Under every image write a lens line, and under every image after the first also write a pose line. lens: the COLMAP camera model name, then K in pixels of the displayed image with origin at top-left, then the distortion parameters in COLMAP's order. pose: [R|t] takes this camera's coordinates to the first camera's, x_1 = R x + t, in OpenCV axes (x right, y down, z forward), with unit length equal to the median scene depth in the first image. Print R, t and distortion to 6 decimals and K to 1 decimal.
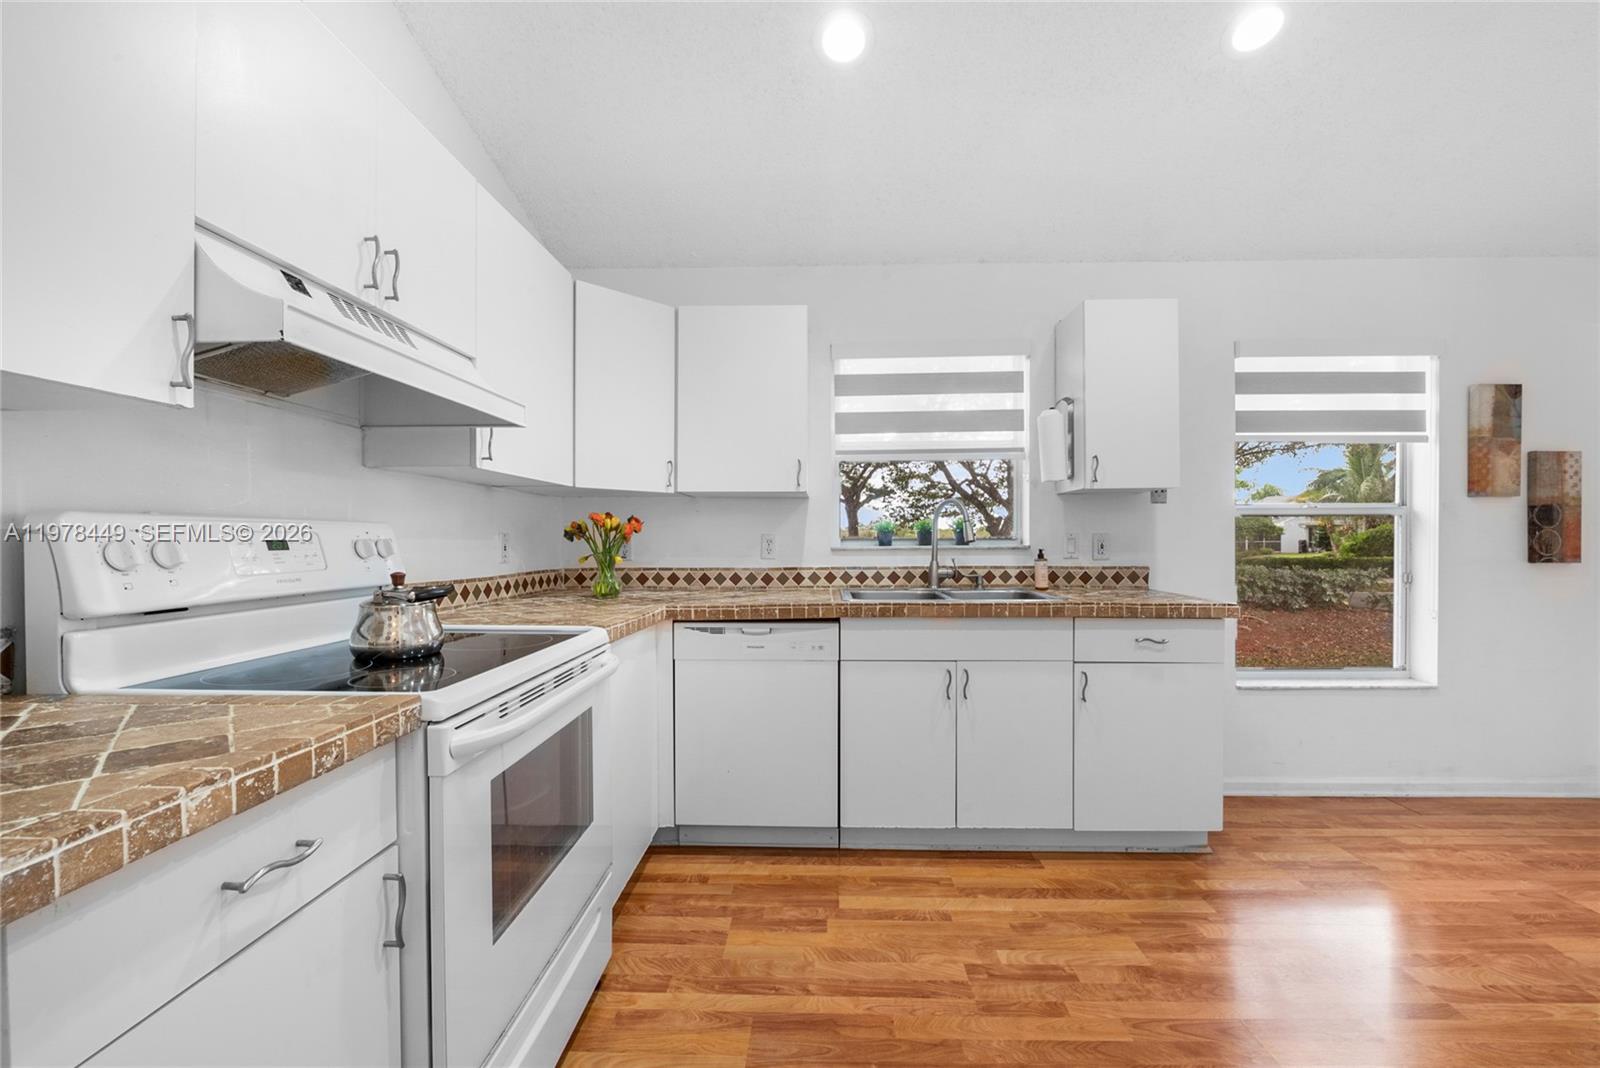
lens RADIAL K [[651.5, 0, 800.1], [0, 651.5, 542.2], [0, 0, 1]] dist [0.000016, -0.000522]
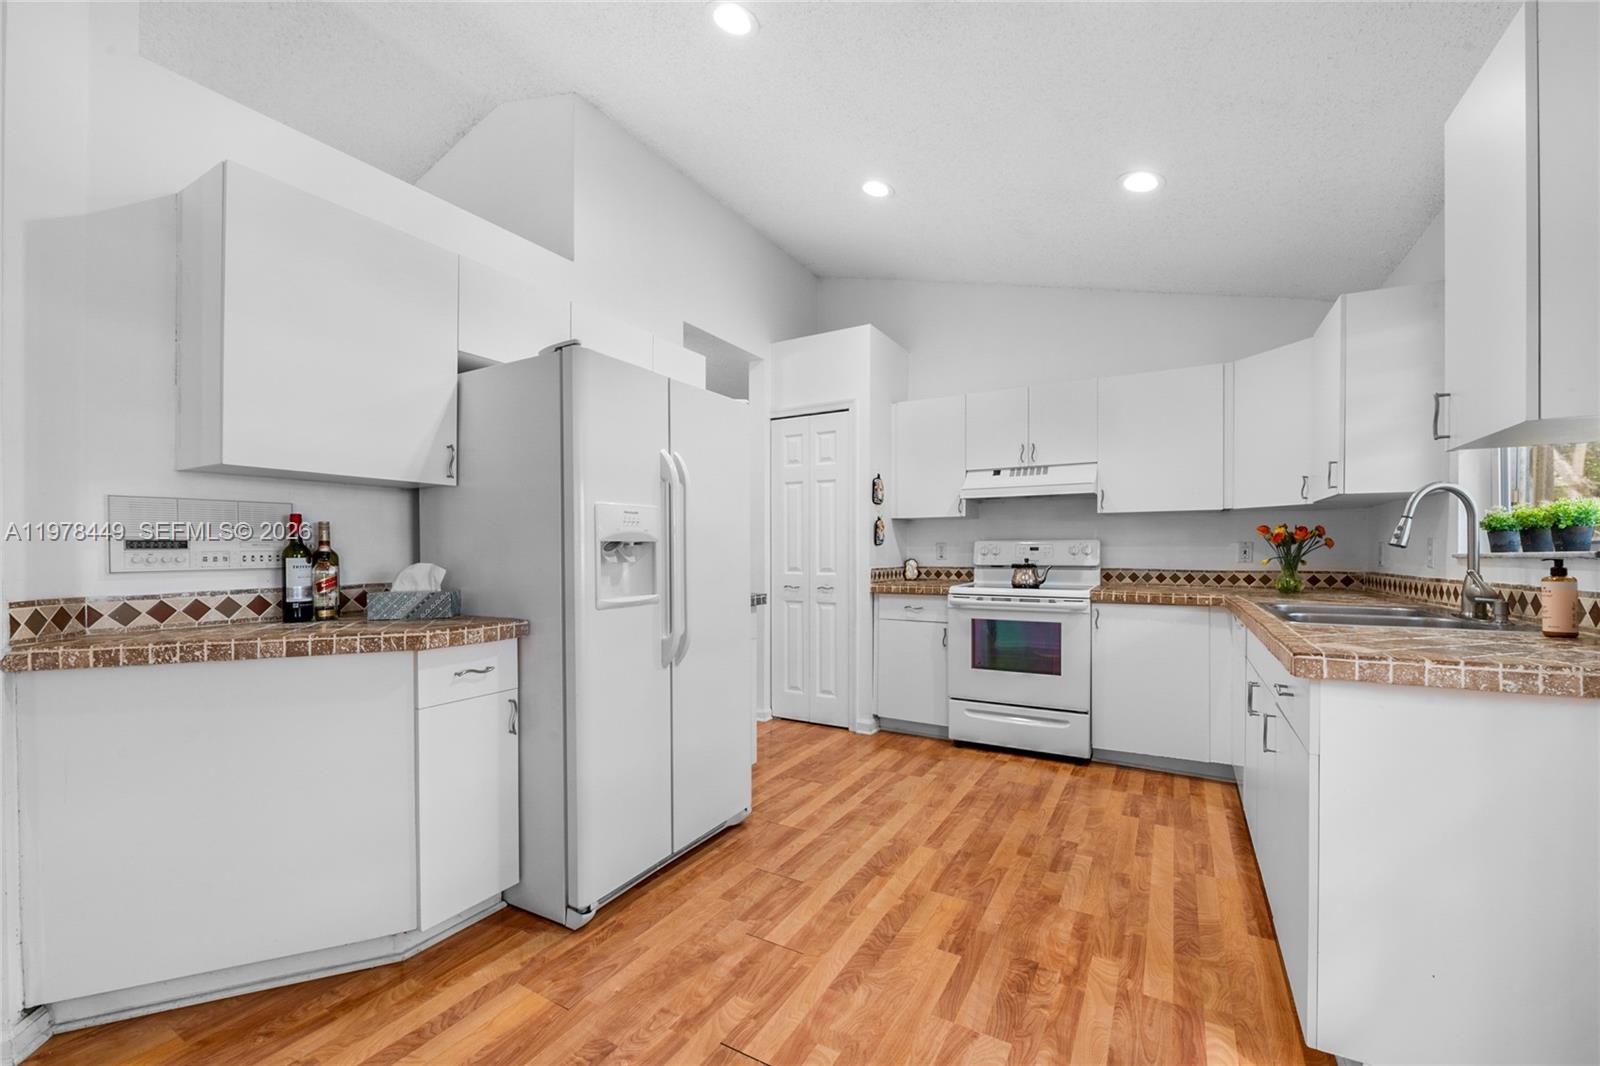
lens RADIAL K [[651.5, 0, 805.4], [0, 651.5, 546.8], [0, 0, 1]] dist [0.000016, -0.000522]
pose [[-0.483193, -0.006803, -0.875487, 1.711258], [-0.004050, 0.999976, -0.005536, 0.010435], [0.875505, 0.000871, -0.483209, 1.114571]]
